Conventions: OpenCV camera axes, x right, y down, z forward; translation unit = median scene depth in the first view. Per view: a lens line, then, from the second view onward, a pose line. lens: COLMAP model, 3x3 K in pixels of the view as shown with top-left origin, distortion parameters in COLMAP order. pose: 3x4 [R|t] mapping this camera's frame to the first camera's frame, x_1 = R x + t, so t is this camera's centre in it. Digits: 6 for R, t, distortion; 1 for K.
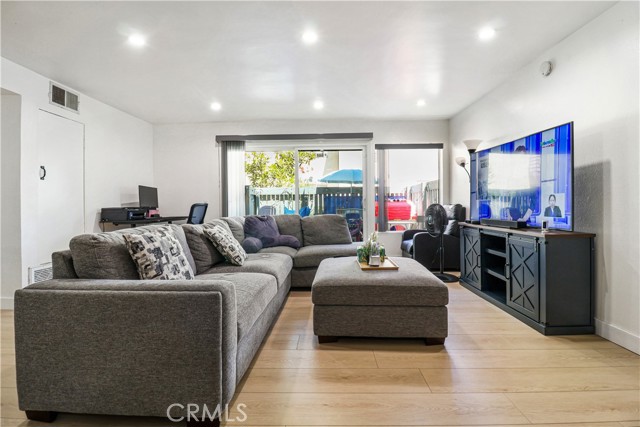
lens RADIAL K [[300.2, 0, 322.5], [0, 300.2, 204.6], [0, 0, 1]] dist [0.002151, -0.012906]
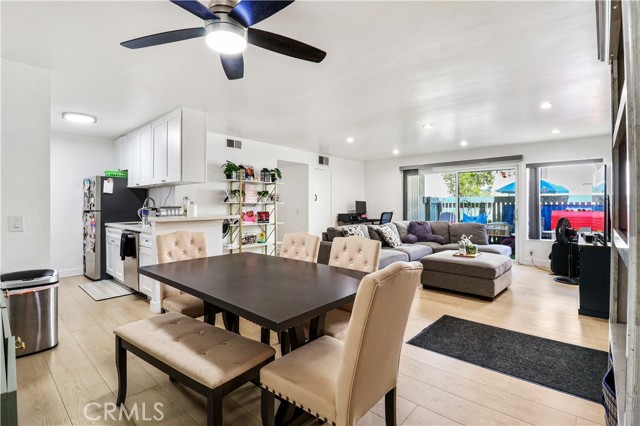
lens RADIAL K [[300.2, 0, 322.5], [0, 300.2, 204.1], [0, 0, 1]] dist [0.002151, -0.012906]
pose [[0.763711, 0.006824, -0.645522, 0.400355], [-0.007618, 0.999970, 0.001558, -0.049363], [0.645514, 0.003727, 0.763740, -0.500613]]
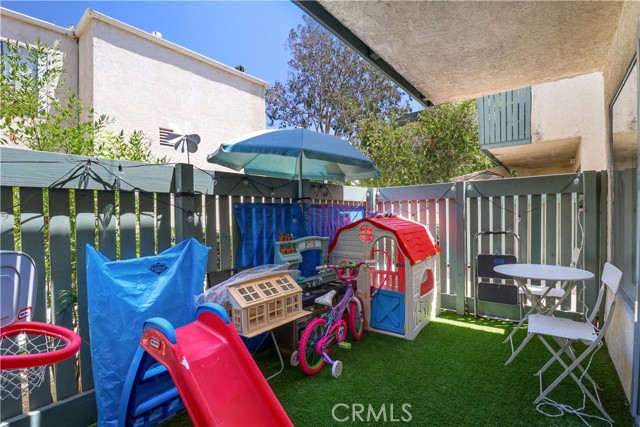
lens RADIAL K [[301.7, 0, 321.1], [0, 301.7, 215.9], [0, 0, 1]] dist [-0.002309, -0.000648]
pose [[0.613700, -0.000697, 0.789539, -0.356228], [0.000986, 1.000000, 0.000117, -0.025422], [-0.789538, 0.000706, 0.613701, 1.389350]]
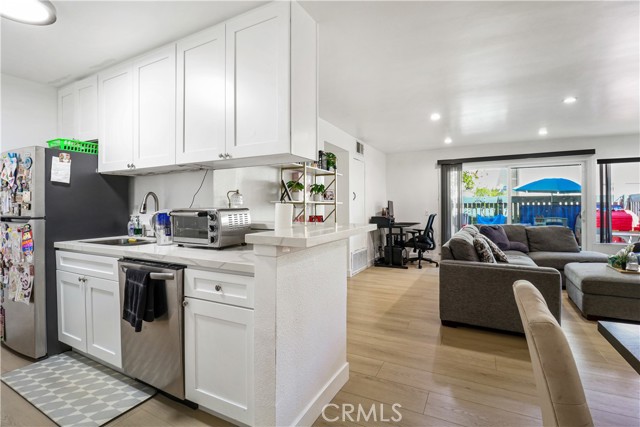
lens RADIAL K [[300.2, 0, 322.5], [0, 300.2, 204.6], [0, 0, 1]] dist [0.002151, -0.012906]
pose [[0.896211, 0.004377, -0.443607, -0.276077], [-0.005996, 0.999980, -0.002246, -0.042145], [0.443588, 0.004673, 0.896219, -0.444789]]
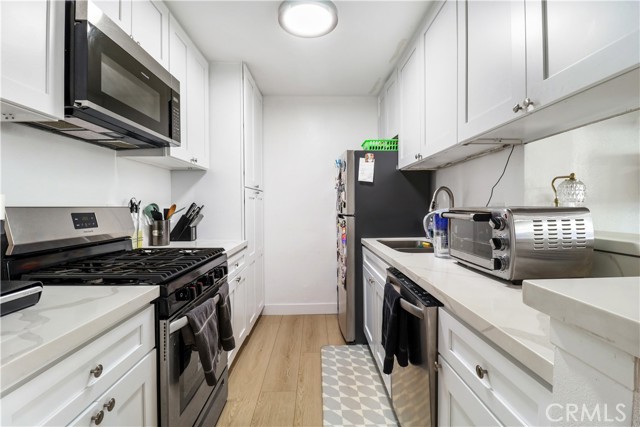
lens RADIAL K [[298.8, 0, 325.7], [0, 298.8, 209.2], [0, 0, 1]] dist [-0.001863, -0.000309]
pose [[0.061880, 0.020253, -0.997878, -0.388313], [0.001755, 0.999790, 0.020401, -0.040417], [0.998082, -0.003014, 0.061832, -0.268165]]
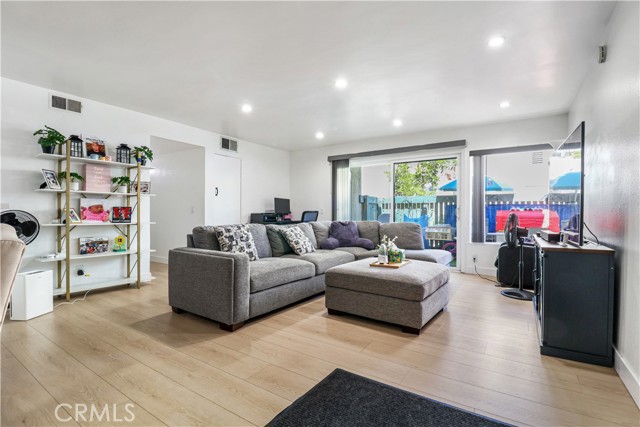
lens RADIAL K [[301.7, 0, 321.1], [0, 301.7, 215.9], [0, 0, 1]] dist [-0.002309, -0.000648]
pose [[0.844356, 0.018256, -0.535471, 0.363338], [-0.012283, 0.999816, 0.014718, -0.002234], [0.535641, -0.005850, 0.844425, -0.092980]]
